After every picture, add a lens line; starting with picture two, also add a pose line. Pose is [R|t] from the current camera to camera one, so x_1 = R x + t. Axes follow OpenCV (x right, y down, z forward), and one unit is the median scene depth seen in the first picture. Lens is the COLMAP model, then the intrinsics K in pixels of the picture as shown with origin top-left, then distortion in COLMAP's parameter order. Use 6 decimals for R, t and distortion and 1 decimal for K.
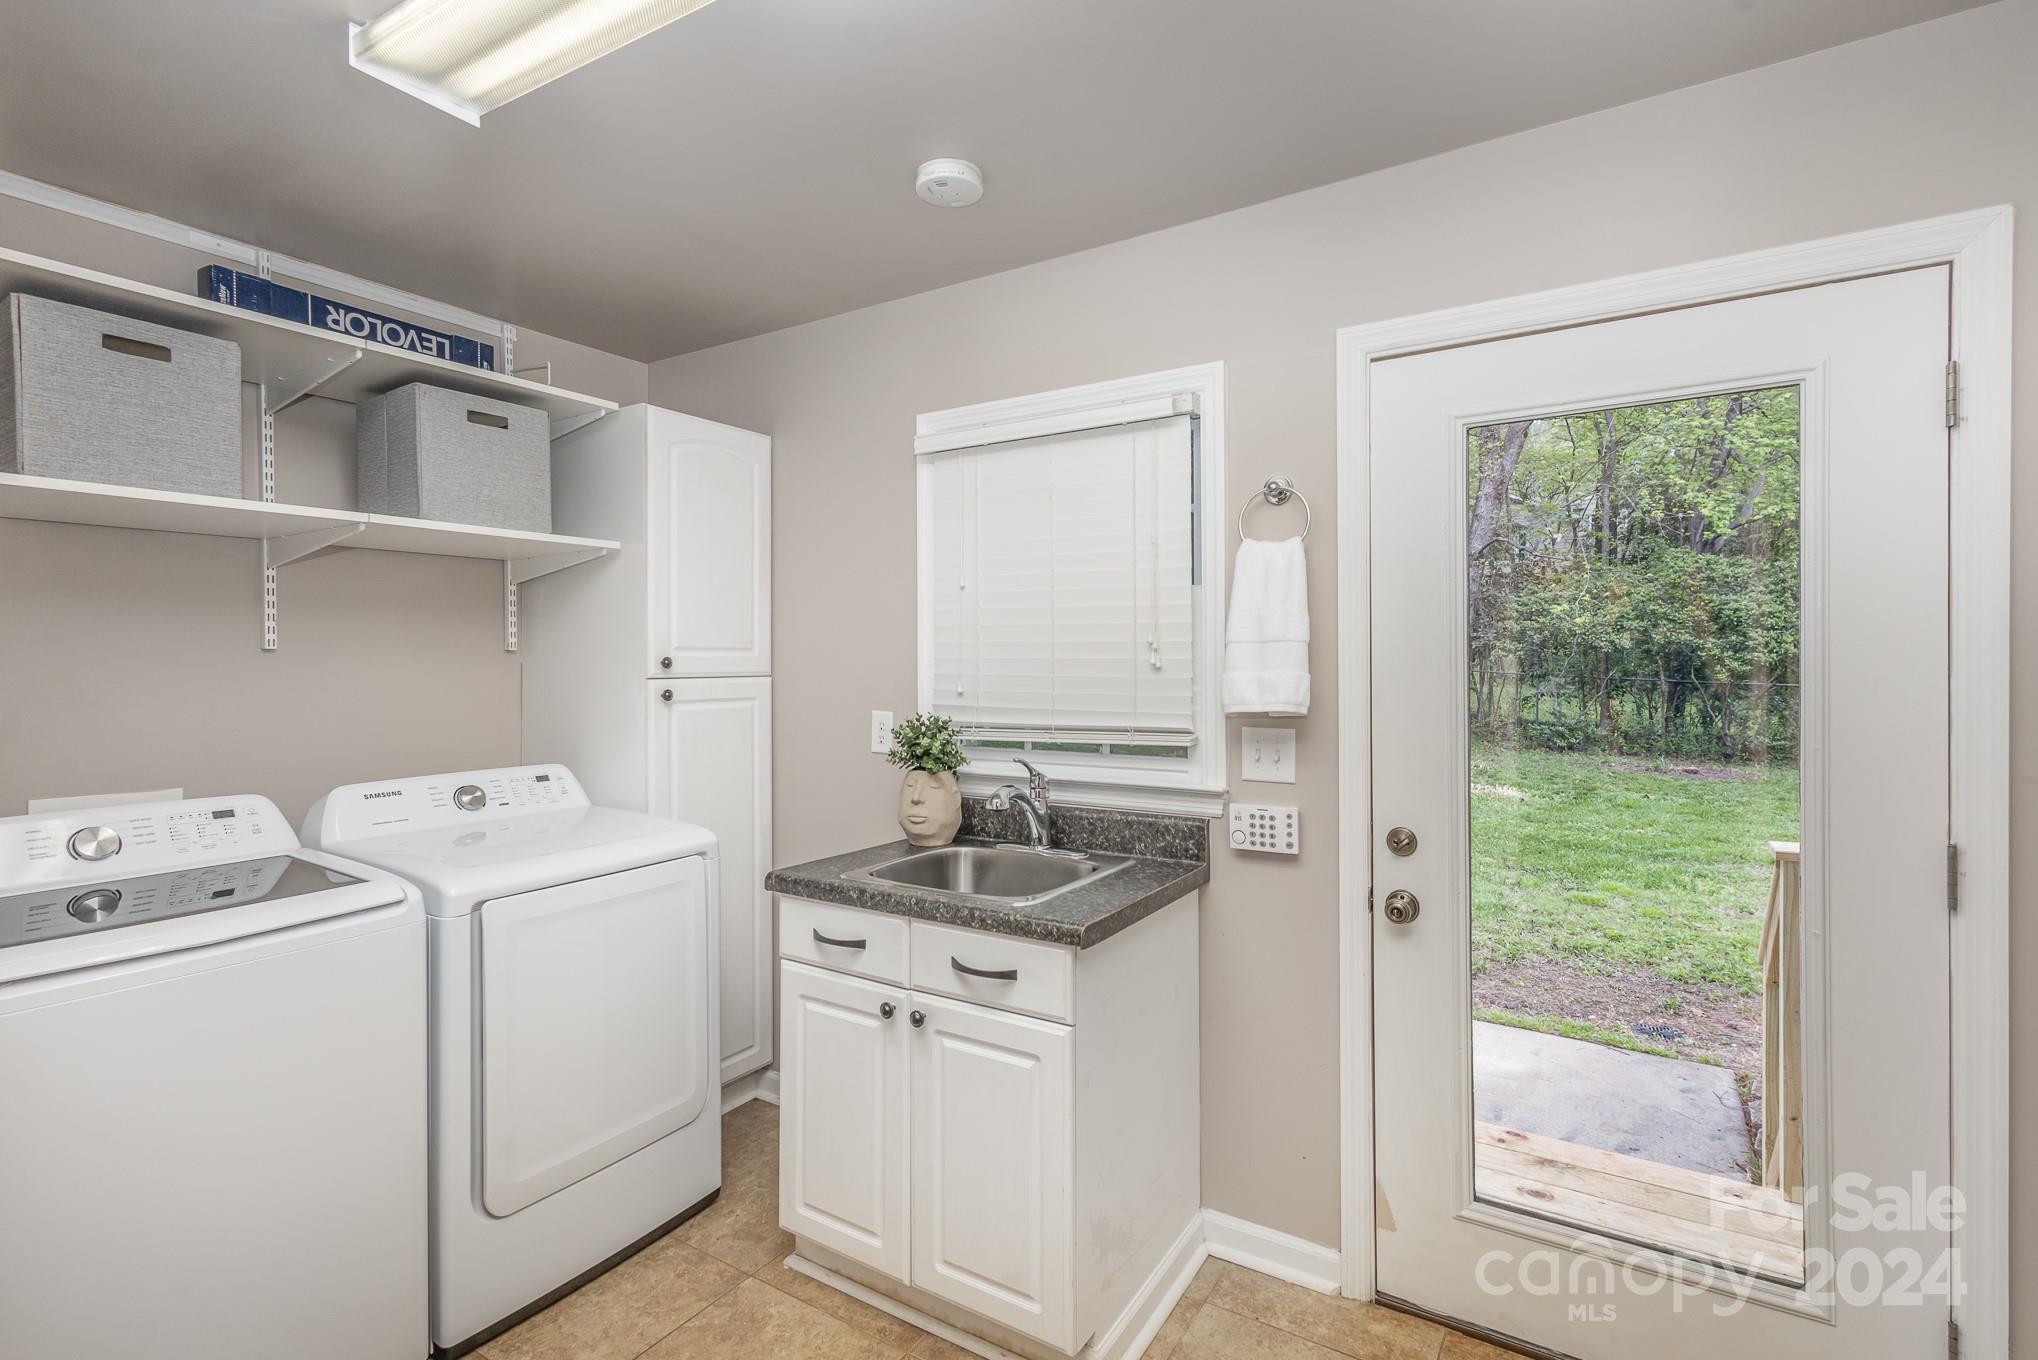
lens RADIAL K [[963.6, 0, 1007.7], [0, 963.6, 670.3], [0, 0, 1]] dist [0.016023, -0.000889]
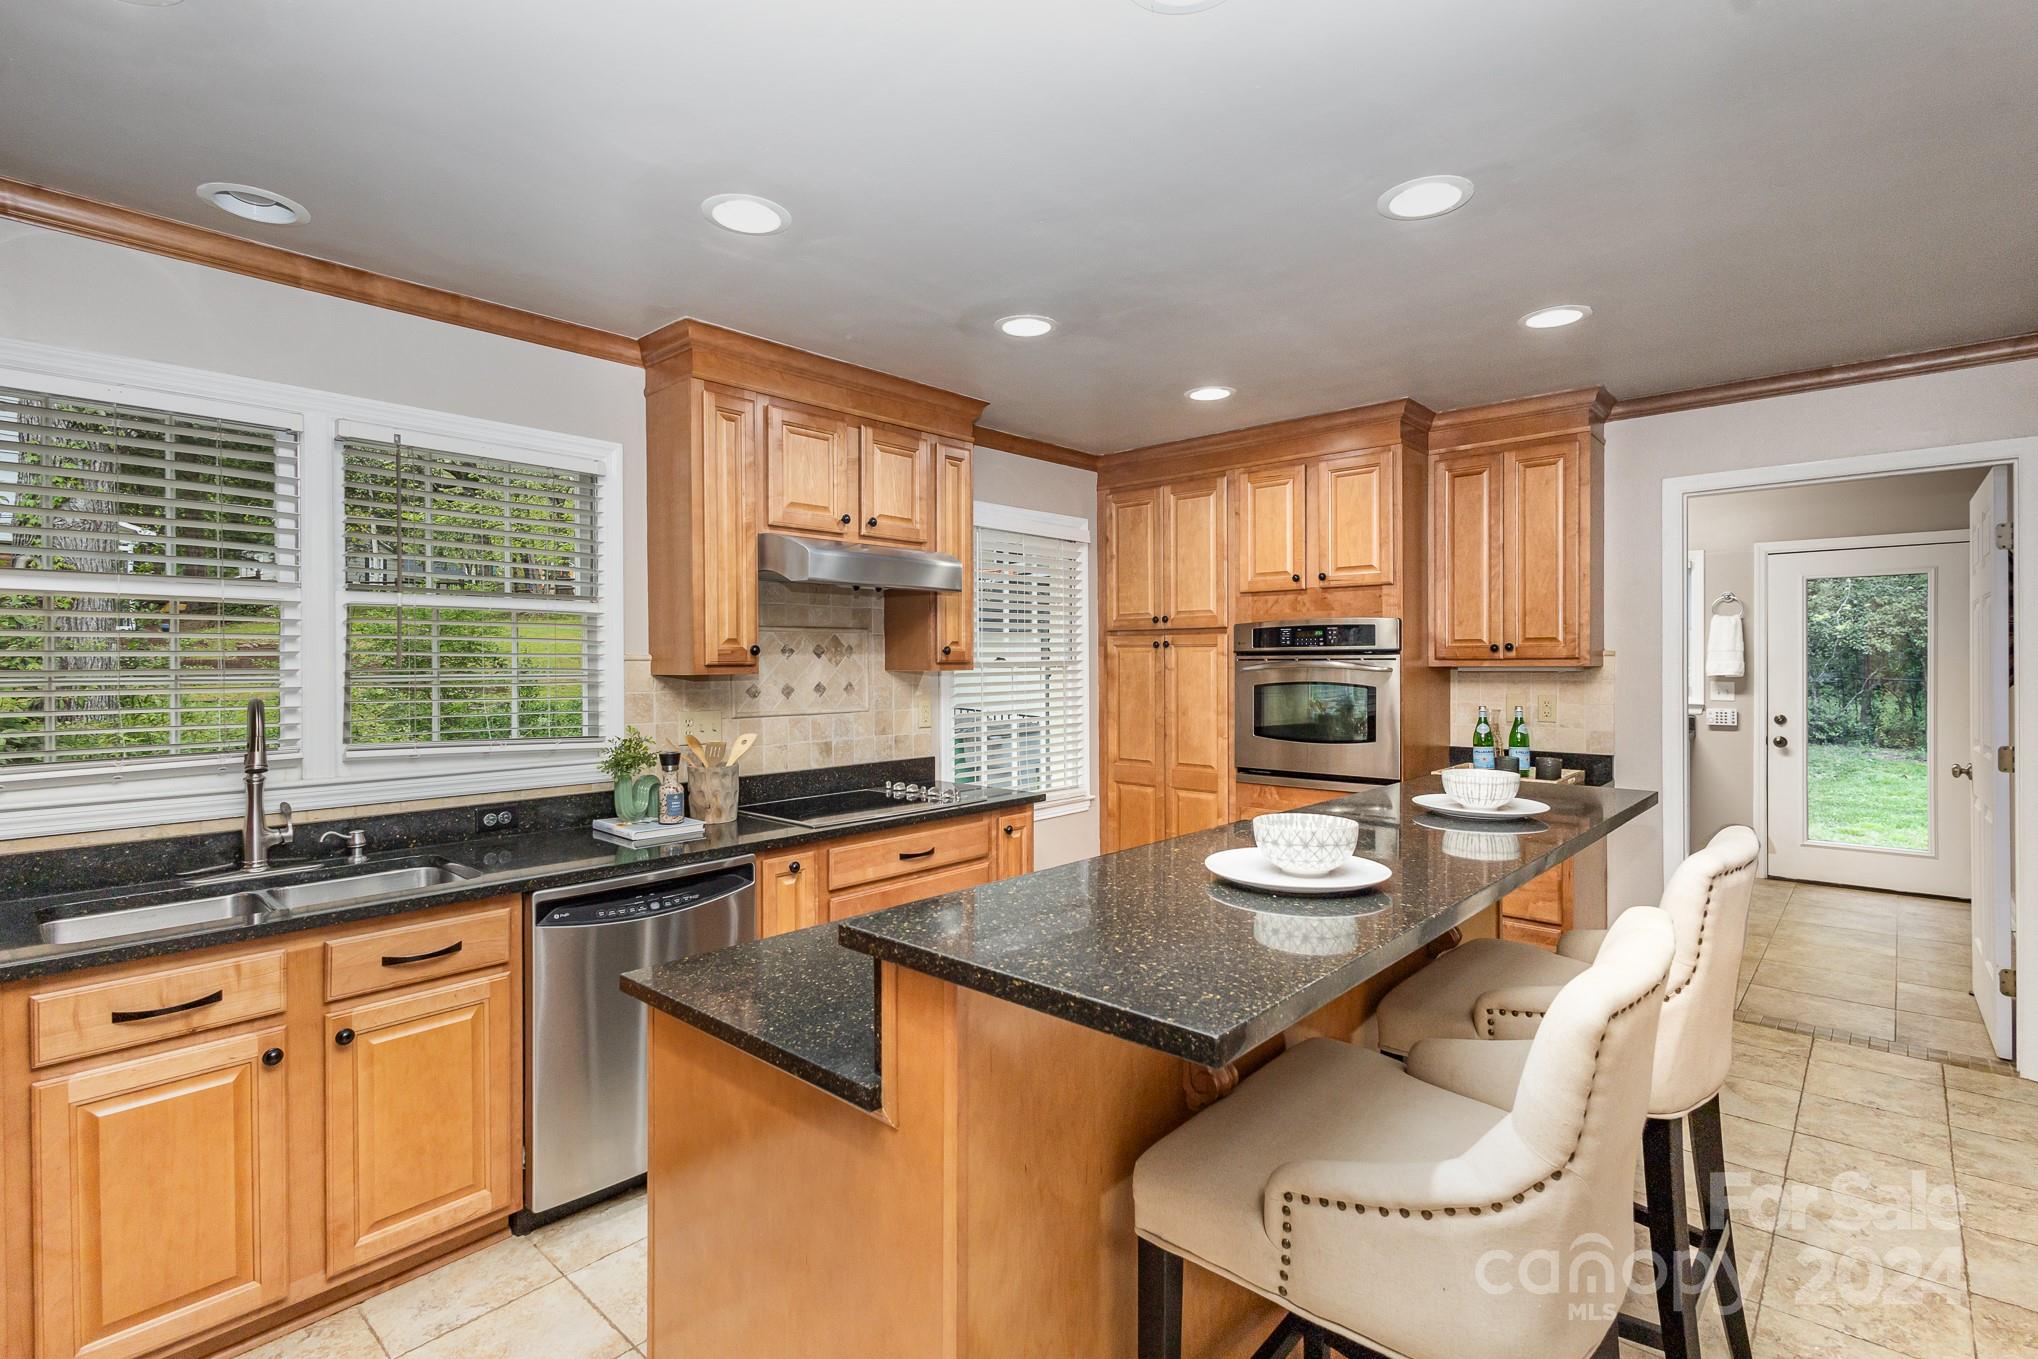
lens RADIAL K [[963.6, 0, 1015.0], [0, 963.6, 672.7], [0, 0, 1]] dist [0.016023, -0.000889]
pose [[0.986123, 0.004795, -0.165947, -0.177446], [-0.004636, 0.999988, 0.001346, 0.005336], [0.165952, -0.000558, 0.986134, -0.292302]]
